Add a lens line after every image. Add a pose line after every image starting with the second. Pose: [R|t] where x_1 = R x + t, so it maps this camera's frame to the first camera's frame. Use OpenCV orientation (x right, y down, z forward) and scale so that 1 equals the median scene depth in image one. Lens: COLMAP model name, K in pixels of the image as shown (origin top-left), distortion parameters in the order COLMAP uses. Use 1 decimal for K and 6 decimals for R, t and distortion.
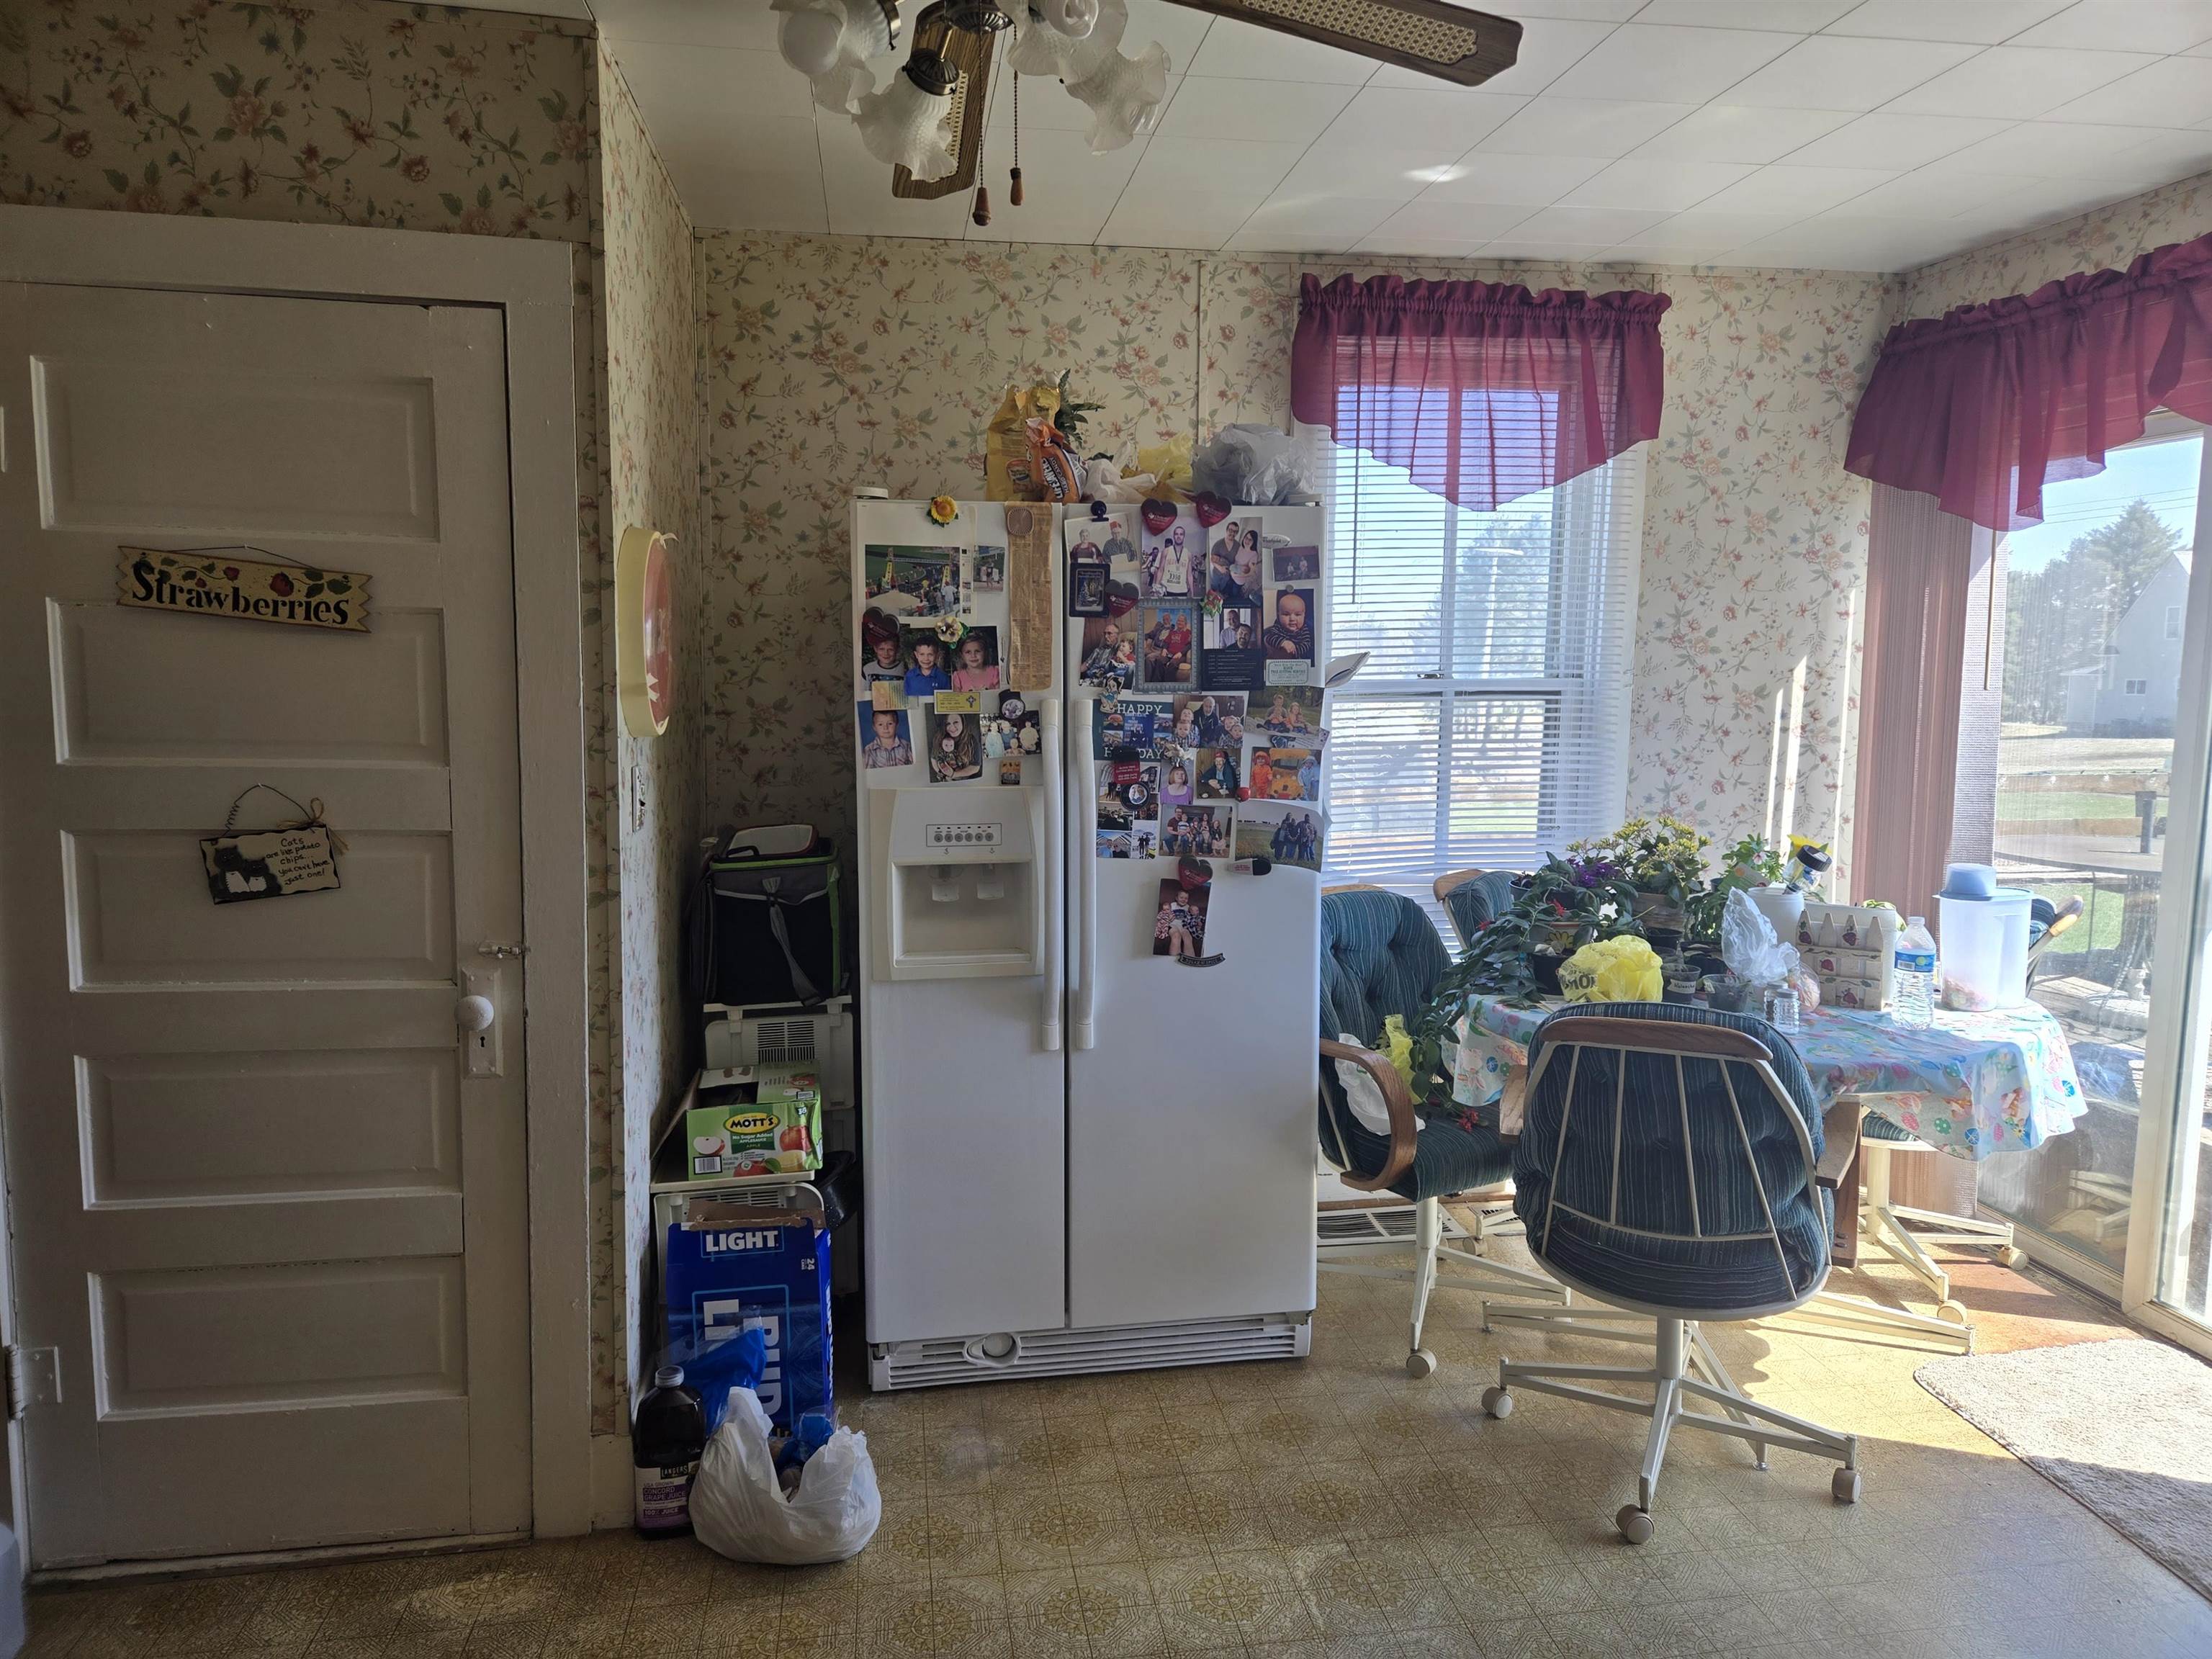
lens RADIAL K [[1471.9, 0, 1111.5], [0, 1471.9, 822.9], [0, 0, 1]] dist [0.081132, -0.065228]
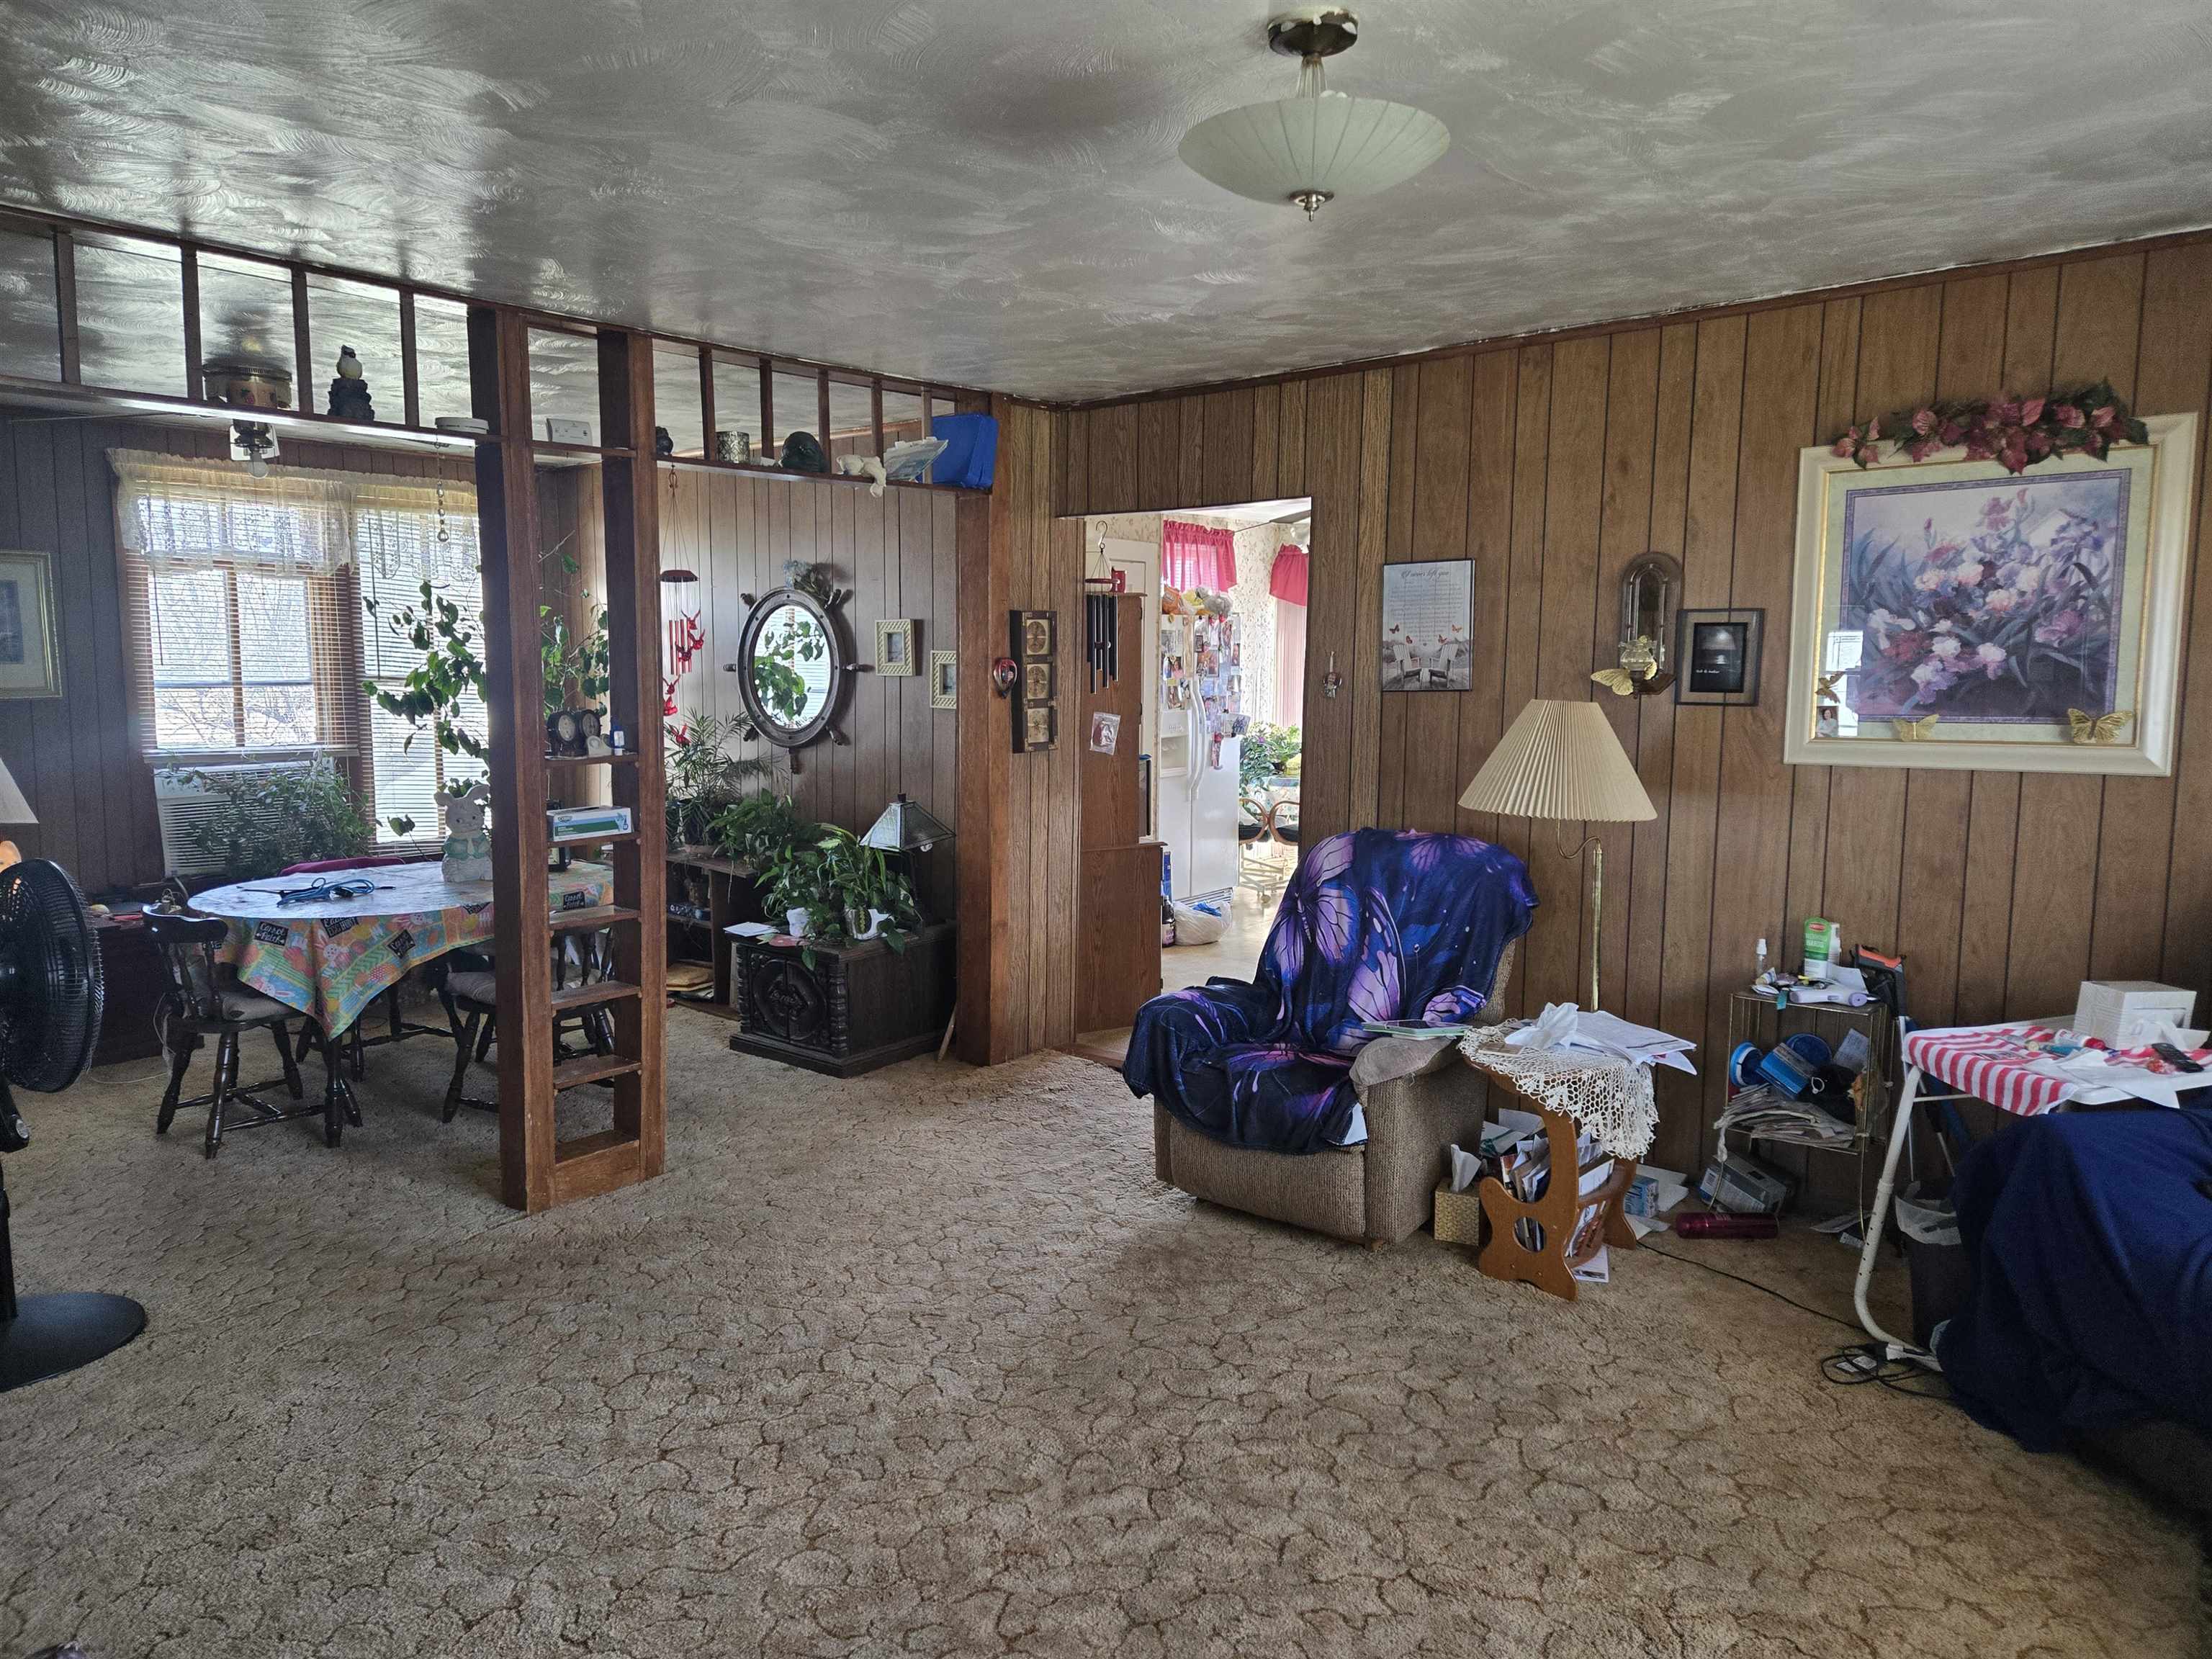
lens RADIAL K [[1471.9, 0, 1090.7], [0, 1471.9, 830.2], [0, 0, 1]] dist [0.081132, -0.065228]
pose [[0.739861, -0.085582, 0.667294, -2.275844], [0.079865, 0.996035, 0.039193, 0.087571], [-0.668003, 0.024297, 0.743762, -1.114091]]
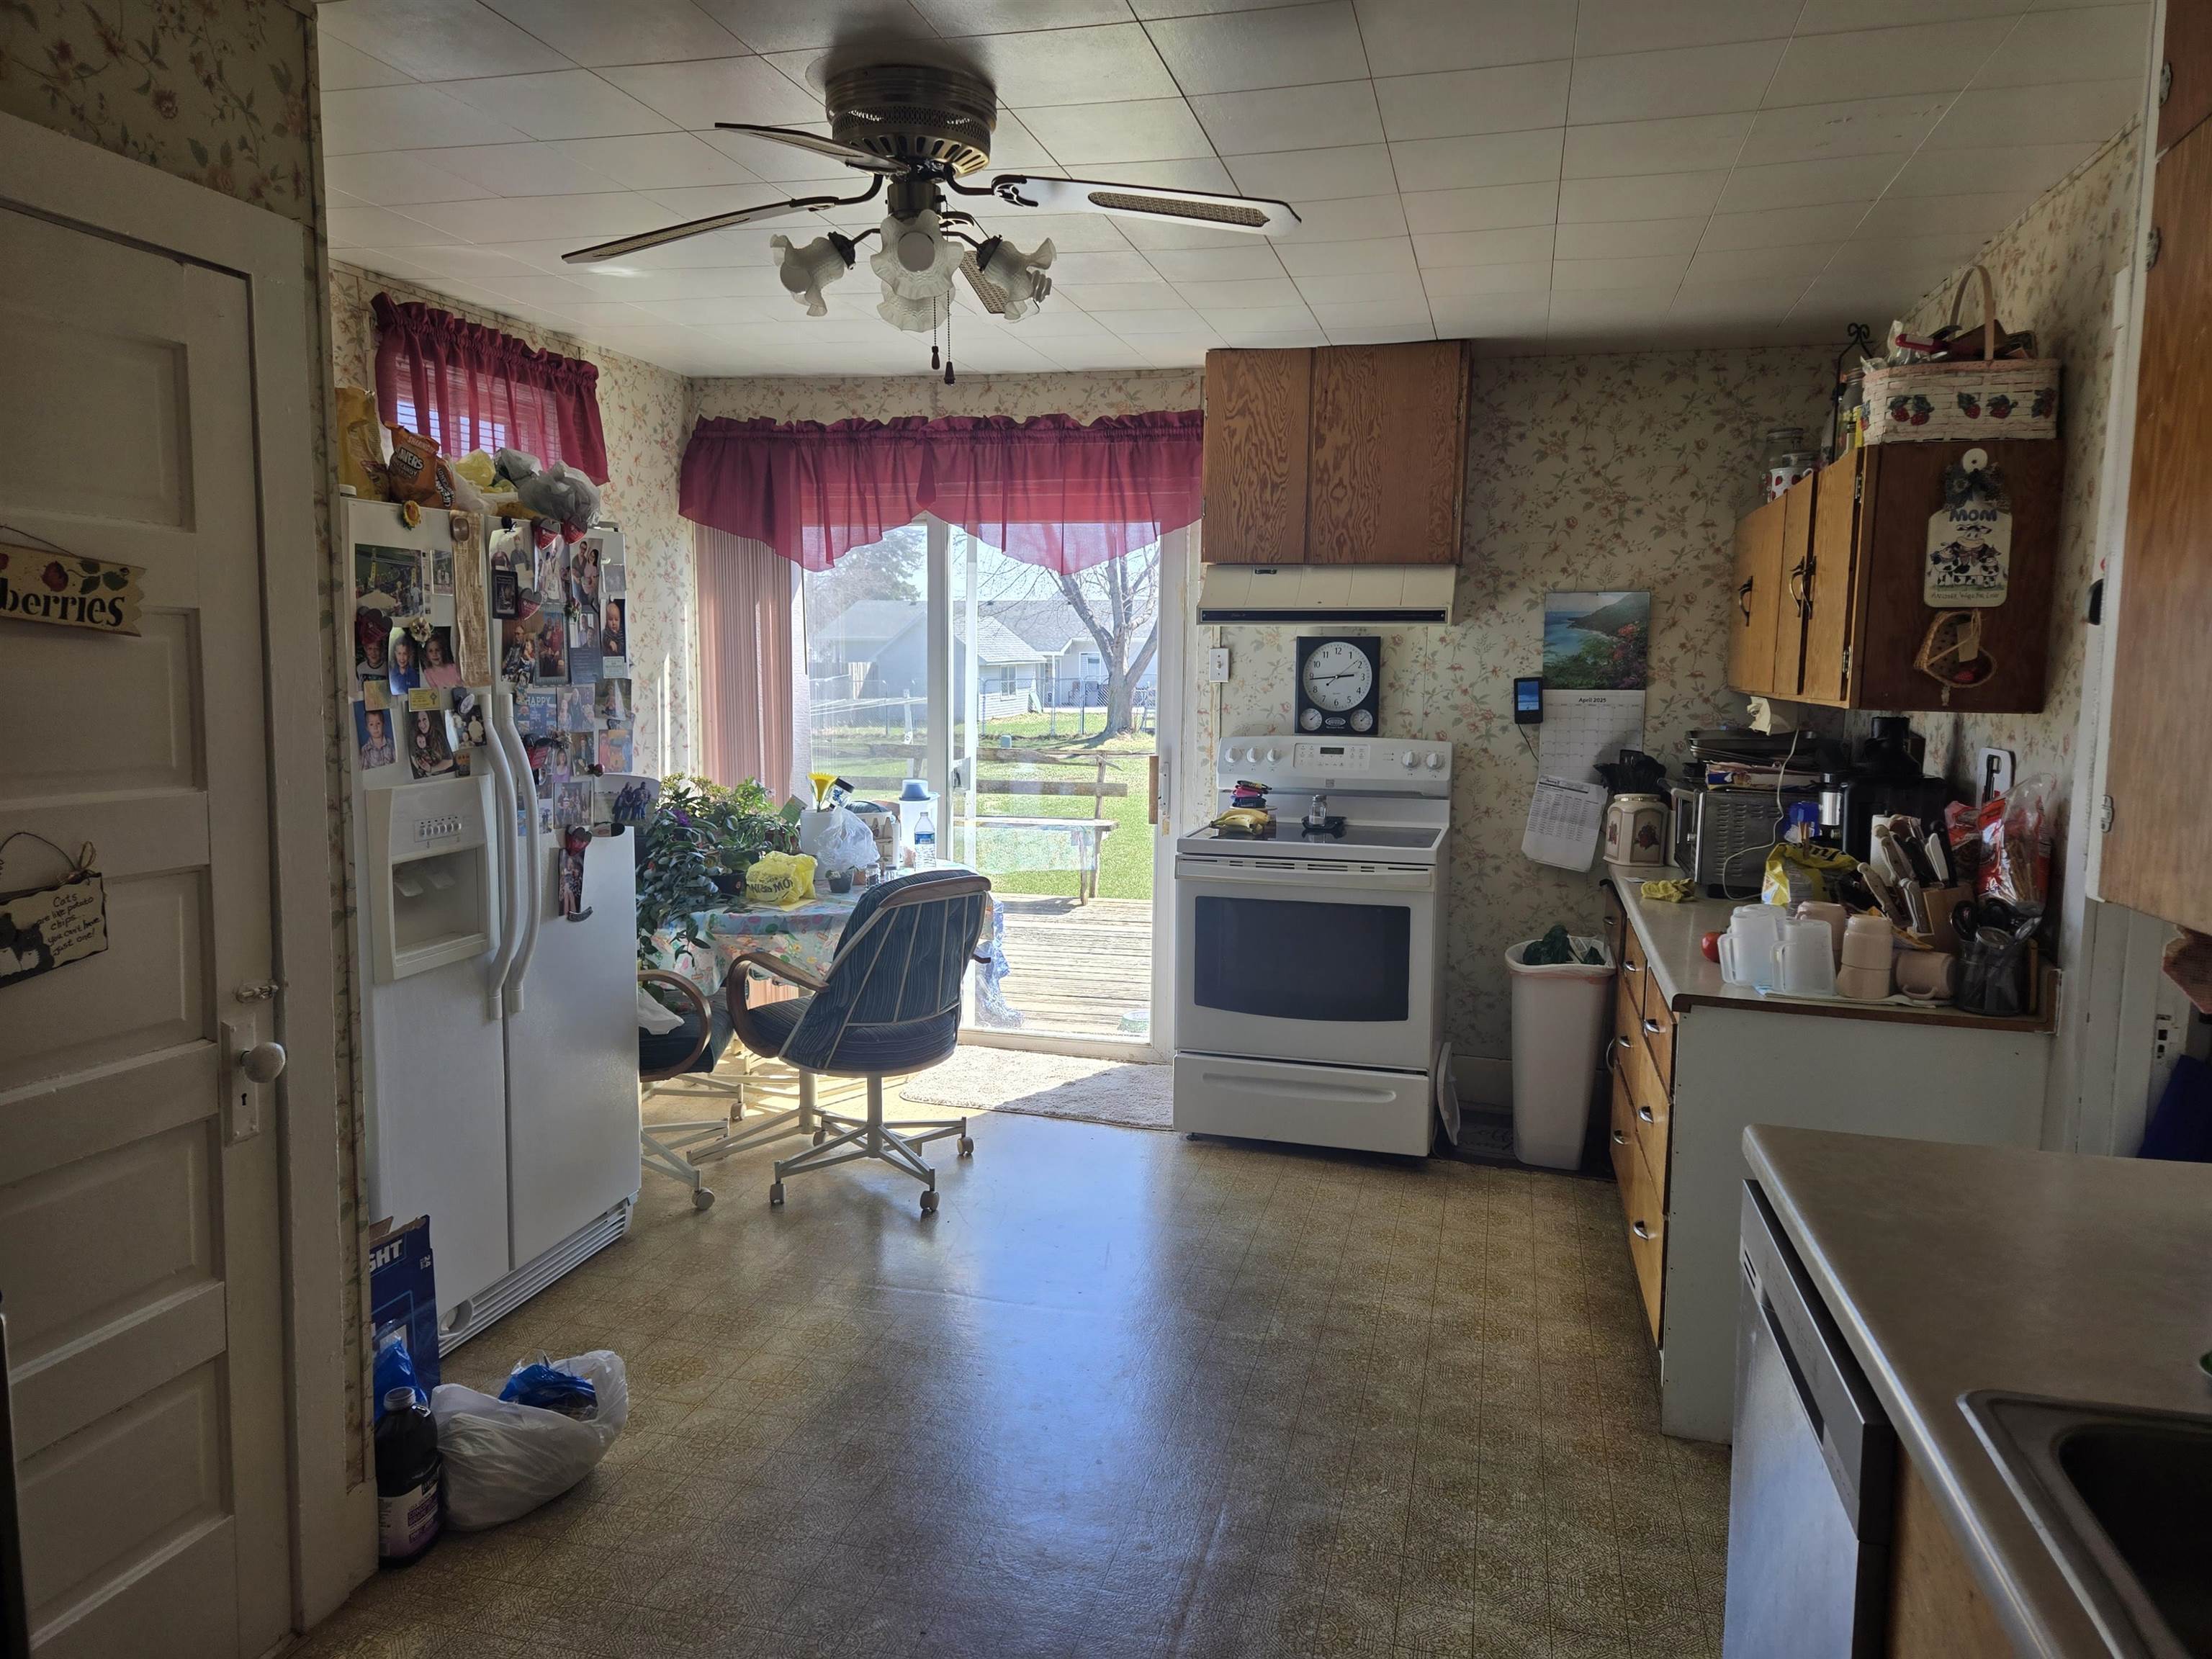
lens RADIAL K [[1471.9, 0, 1104.0], [0, 1471.9, 817.6], [0, 0, 1]] dist [0.081132, -0.065228]
pose [[0.408049, -0.105931, 0.906794, -0.881788], [0.098663, 0.992545, 0.071551, -0.028156], [-0.907613, 0.060271, 0.415458, 0.140523]]
